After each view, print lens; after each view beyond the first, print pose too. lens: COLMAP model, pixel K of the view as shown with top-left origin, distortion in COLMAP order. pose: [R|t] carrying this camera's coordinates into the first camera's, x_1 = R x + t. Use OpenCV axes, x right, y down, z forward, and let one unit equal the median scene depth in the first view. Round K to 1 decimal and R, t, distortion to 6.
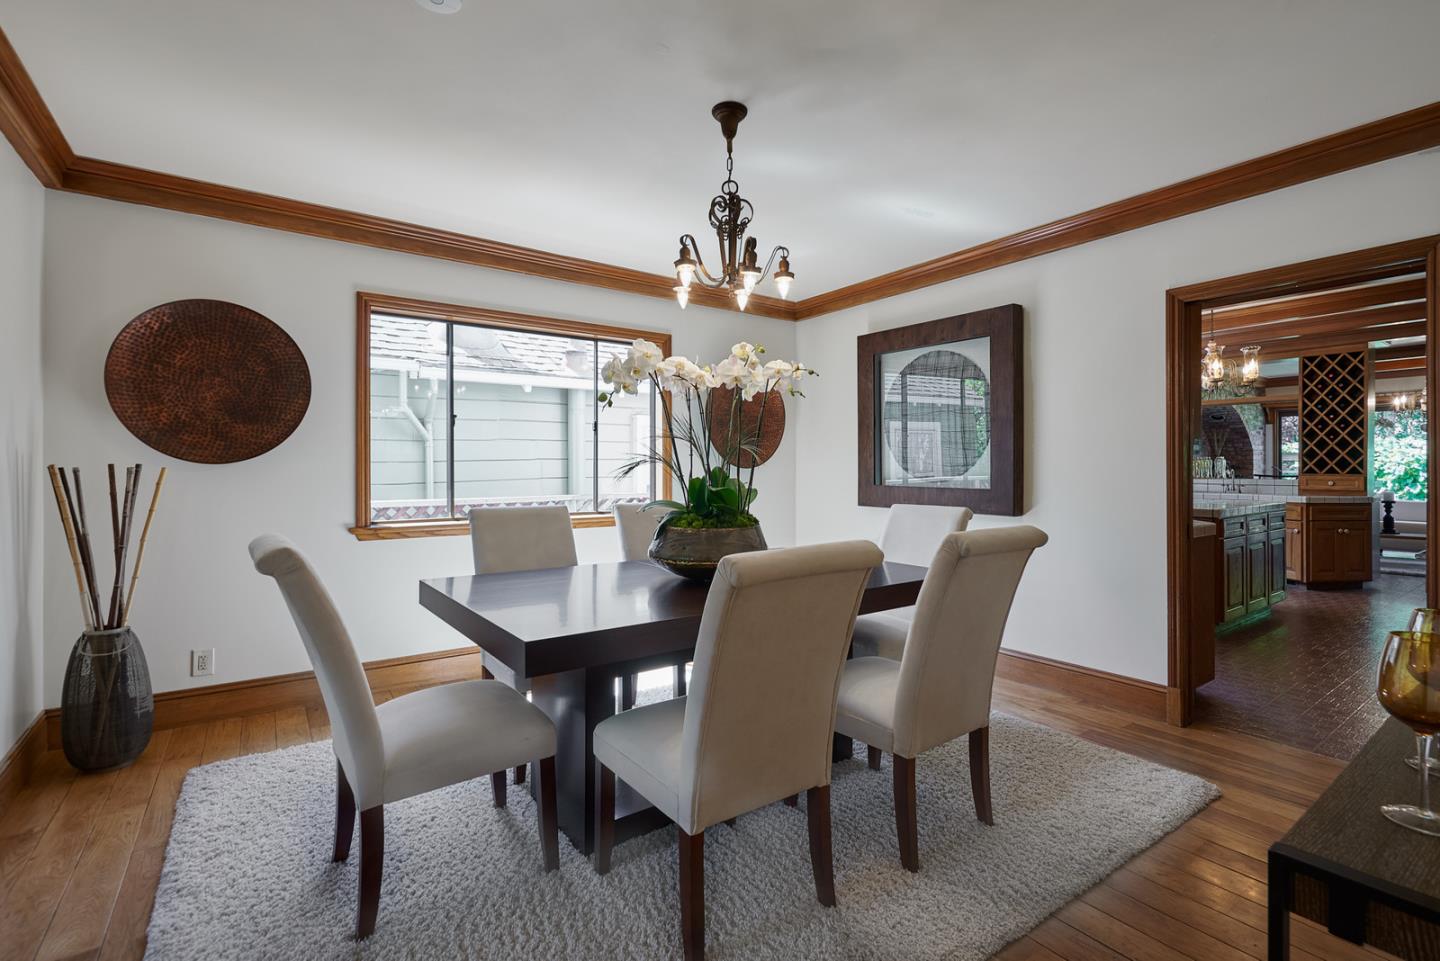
lens RADIAL K [[663.0, 0, 721.8], [0, 663.0, 470.4], [0, 0, 1]] dist [-0.014496, -0.000383]
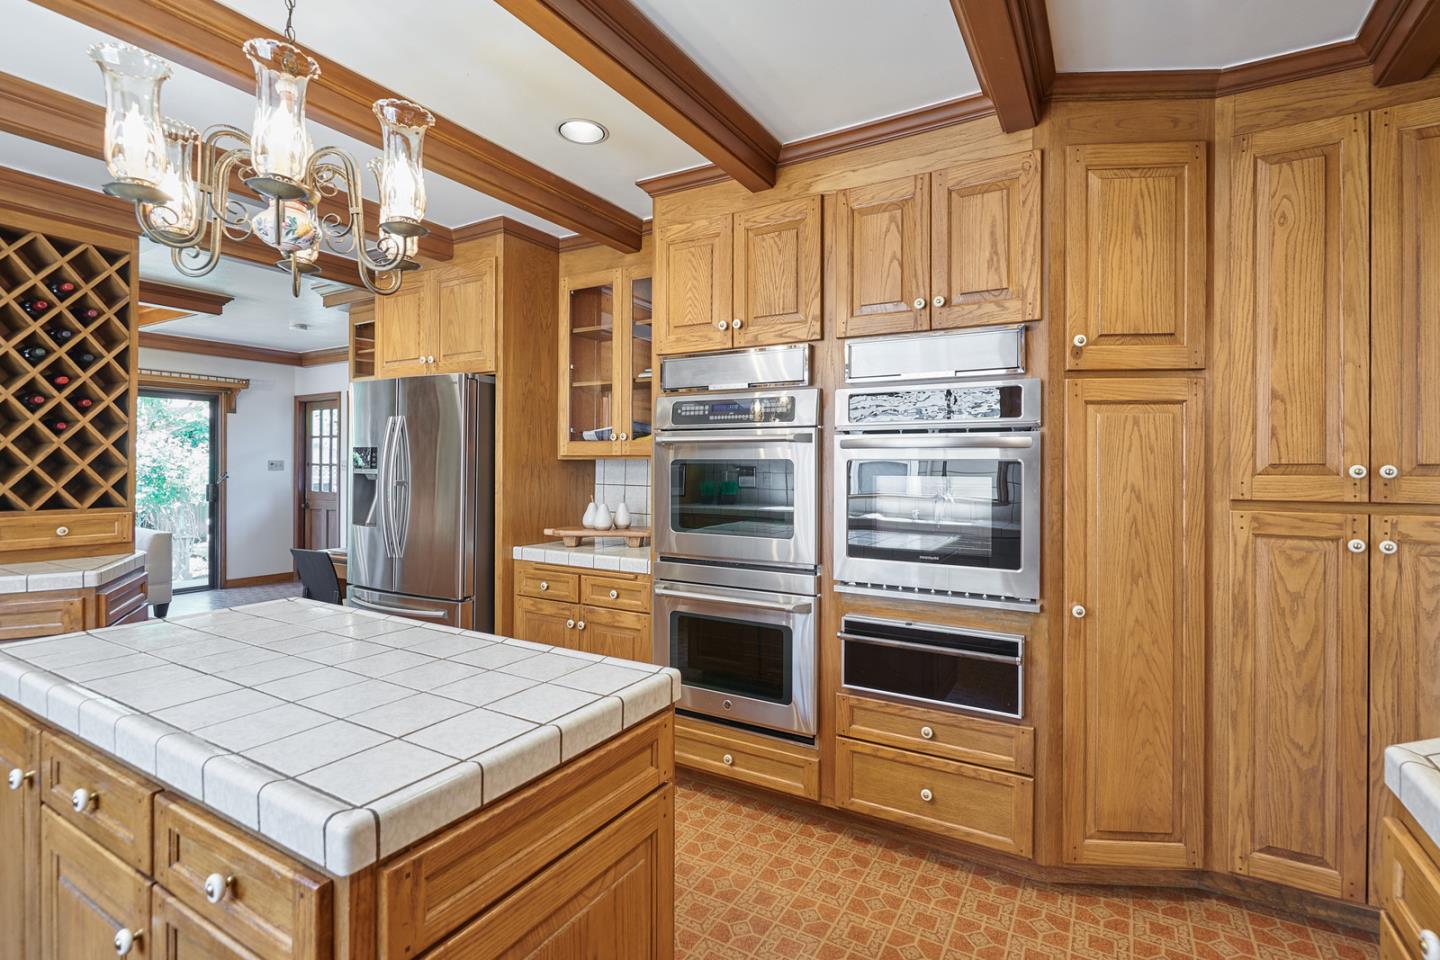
lens RADIAL K [[663.0, 0, 757.2], [0, 663.0, 460.2], [0, 0, 1]] dist [-0.014496, -0.000383]
pose [[-0.439142, 0.002913, 0.898413, 0.324514], [0.003679, 0.999992, -0.001444, -0.024967], [-0.898410, 0.002671, -0.439149, 0.754735]]
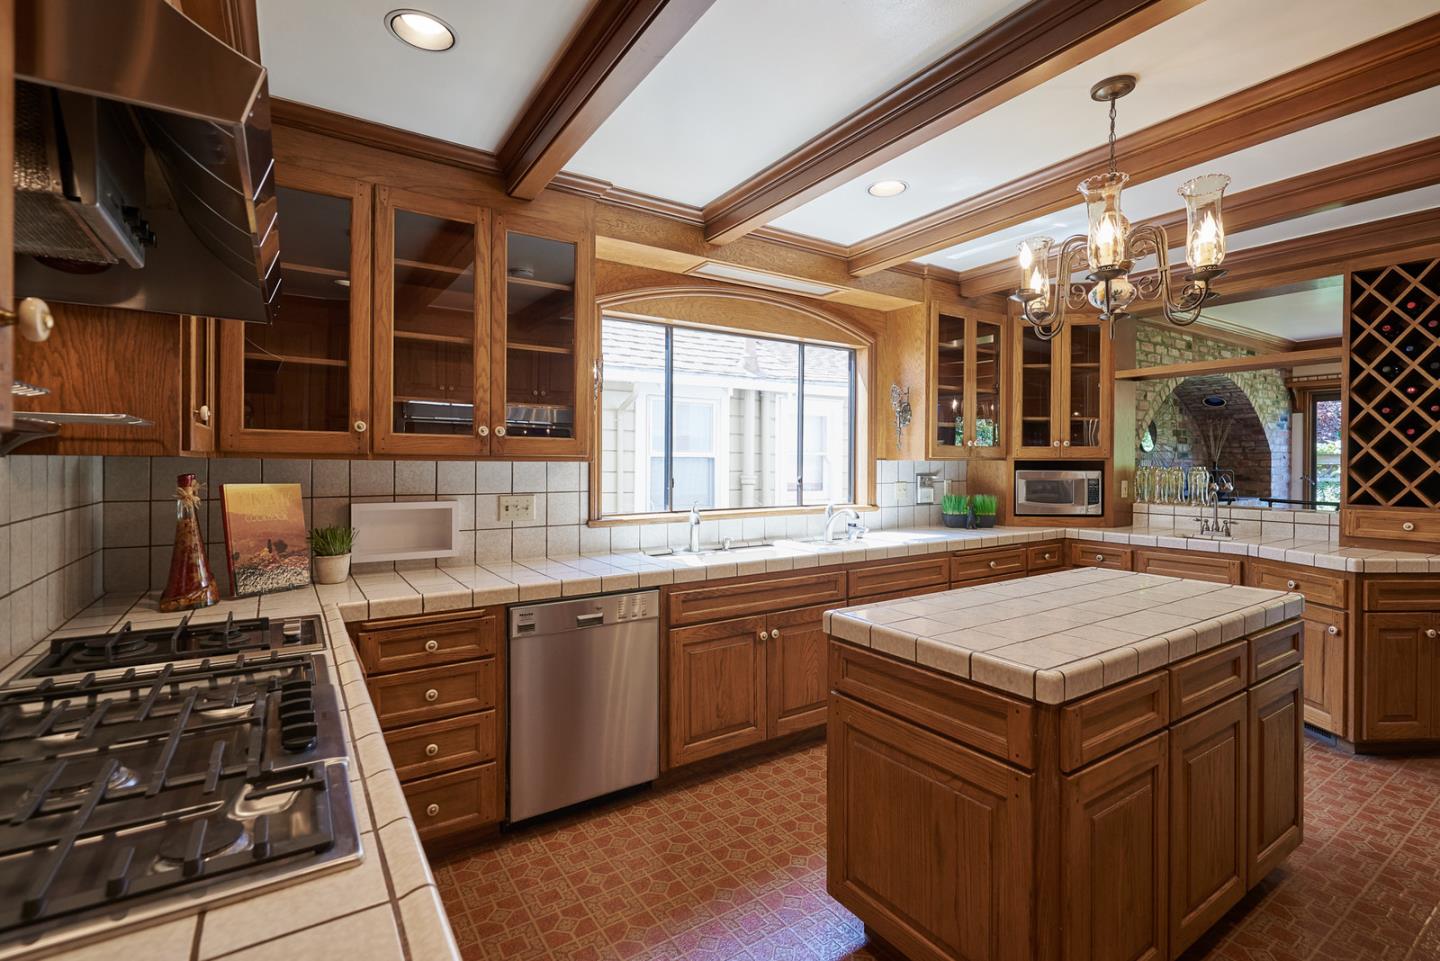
lens RADIAL K [[663.0, 0, 728.3], [0, 663.0, 468.2], [0, 0, 1]] dist [-0.014496, -0.000383]
pose [[0.999467, 0.005477, -0.032192, 0.428389], [-0.005282, 0.999967, 0.006146, -0.023504], [0.032225, -0.005973, 0.999463, 0.485644]]
